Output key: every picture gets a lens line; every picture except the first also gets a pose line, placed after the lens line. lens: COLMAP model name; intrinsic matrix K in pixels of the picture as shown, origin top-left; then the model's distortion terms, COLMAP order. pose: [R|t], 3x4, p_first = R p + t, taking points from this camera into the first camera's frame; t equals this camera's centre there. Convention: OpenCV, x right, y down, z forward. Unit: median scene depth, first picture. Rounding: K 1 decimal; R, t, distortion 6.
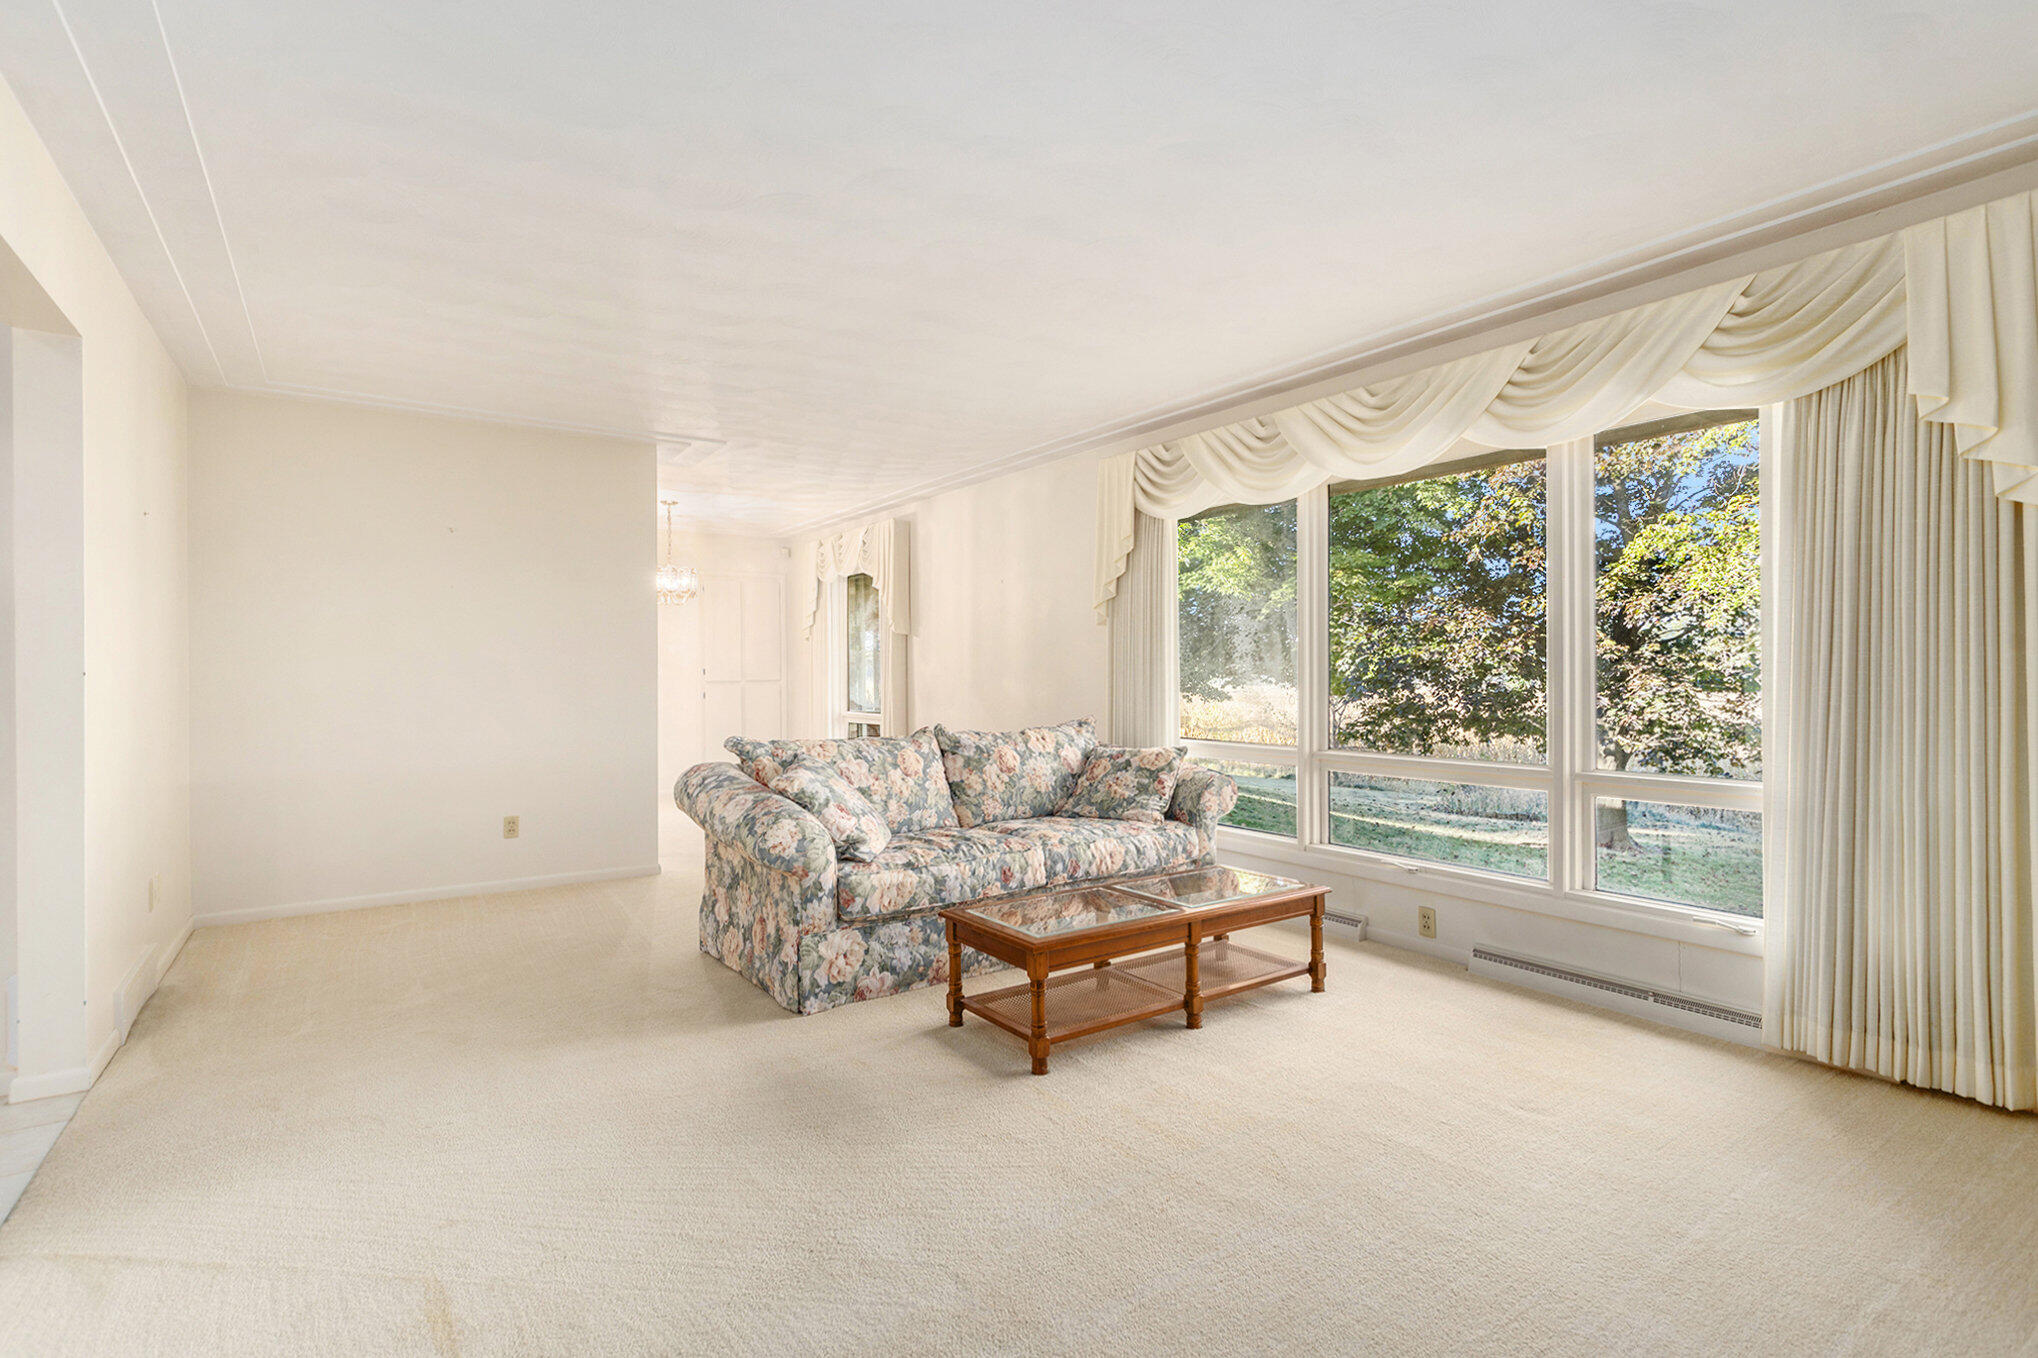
lens RADIAL K [[986.0, 0, 1014.9], [0, 986.0, 669.7], [0, 0, 1]] dist [0.001809, -0.001591]
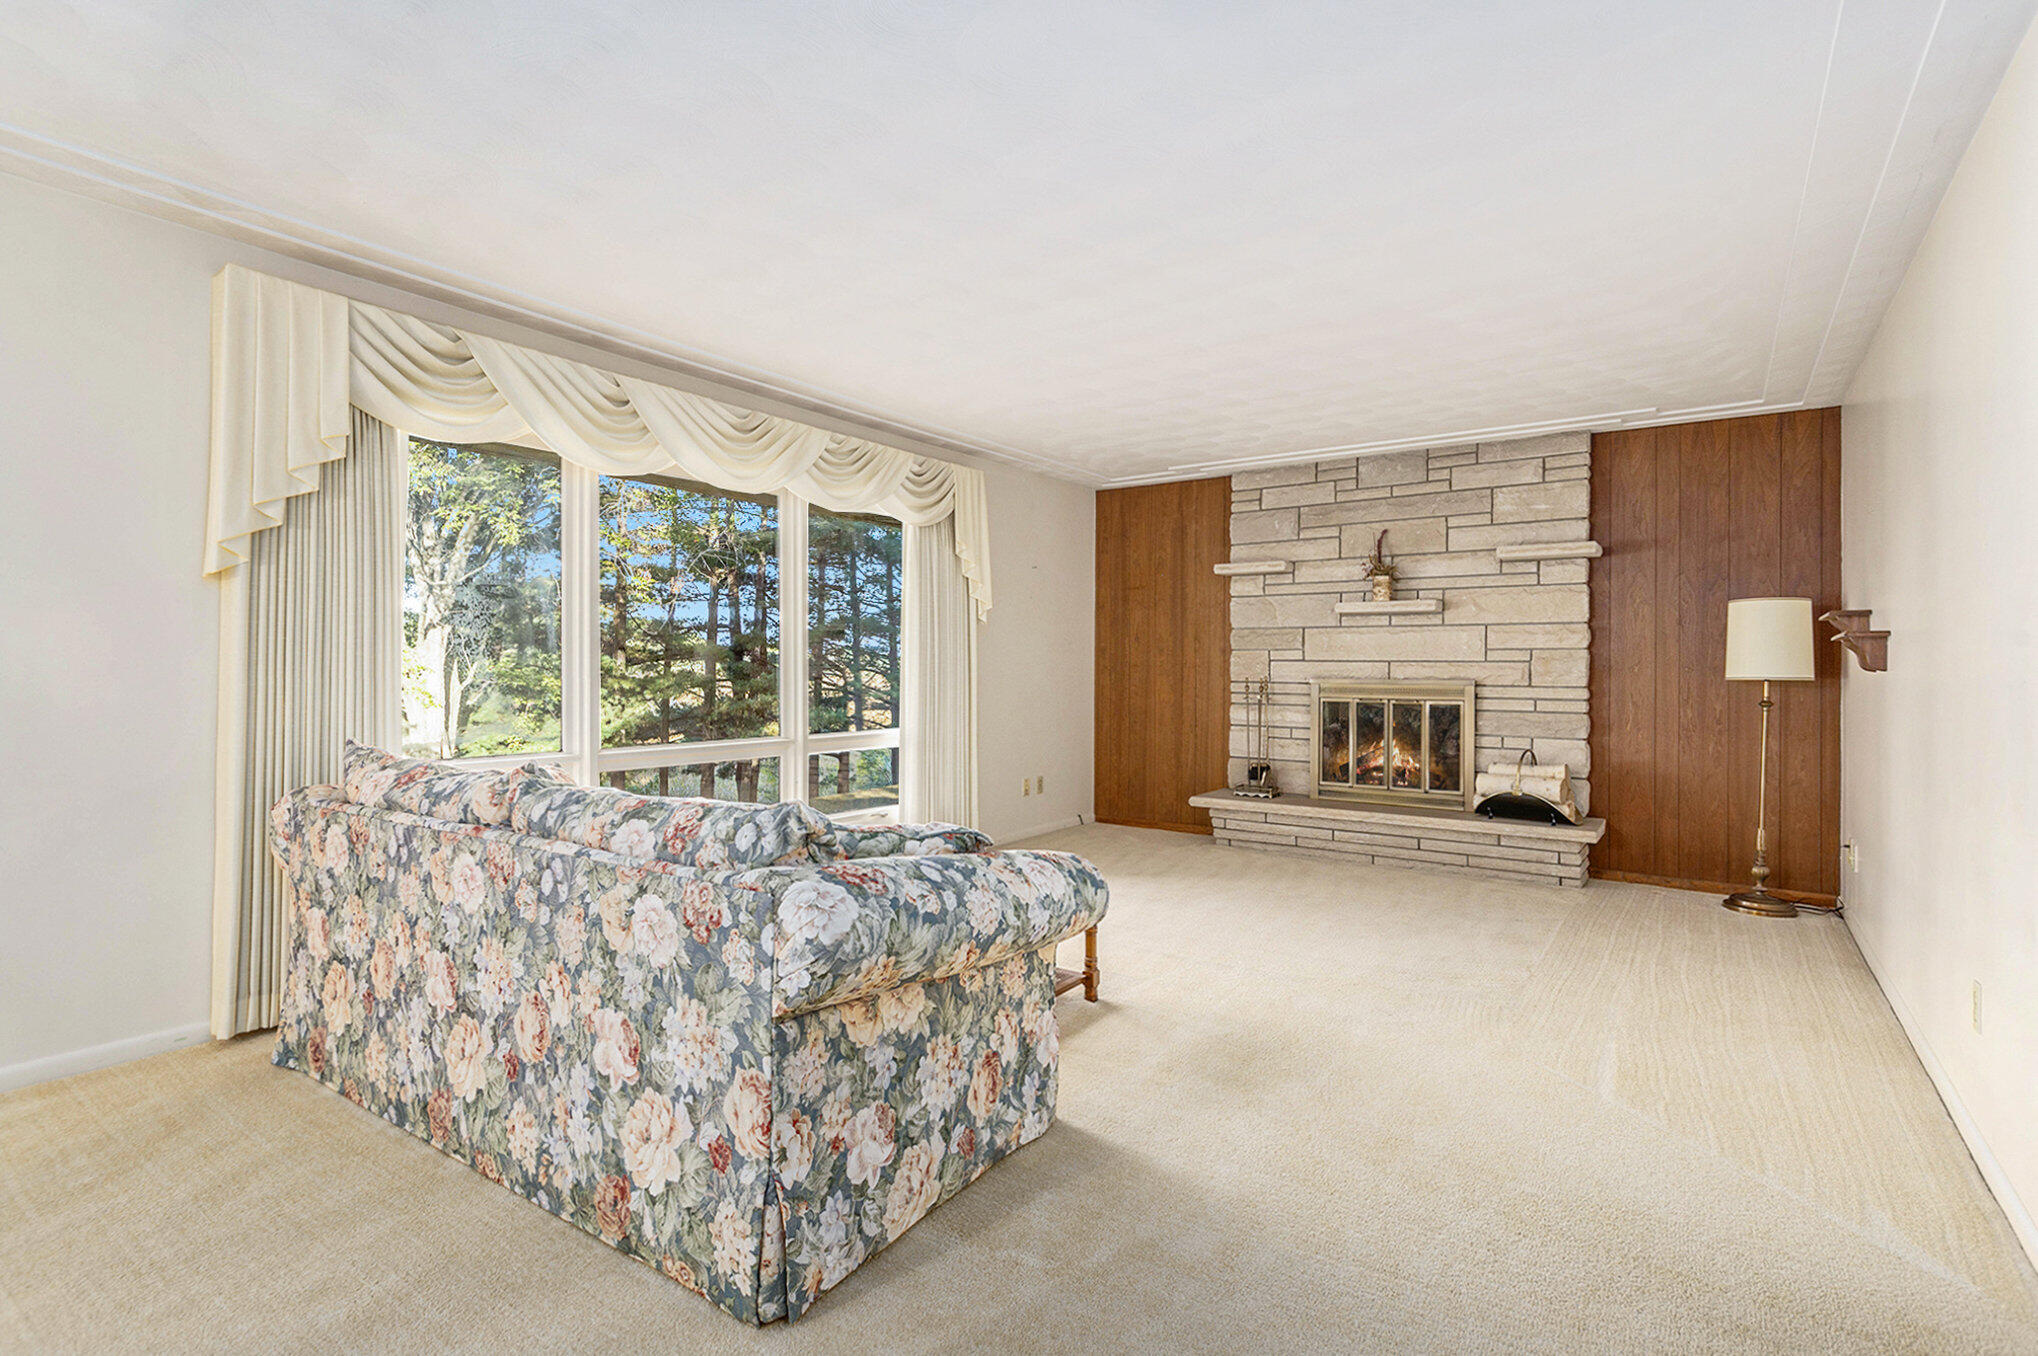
lens RADIAL K [[933.5, 0, 1019.0], [0, 933.5, 678.0], [0, 0, 1]] dist [0.003325, 0.001324]
pose [[-0.340363, -0.004724, 0.940282, -0.752160], [-0.004989, 0.999982, 0.003217, 0.010398], [-0.940281, -0.003596, -0.340380, 1.090380]]
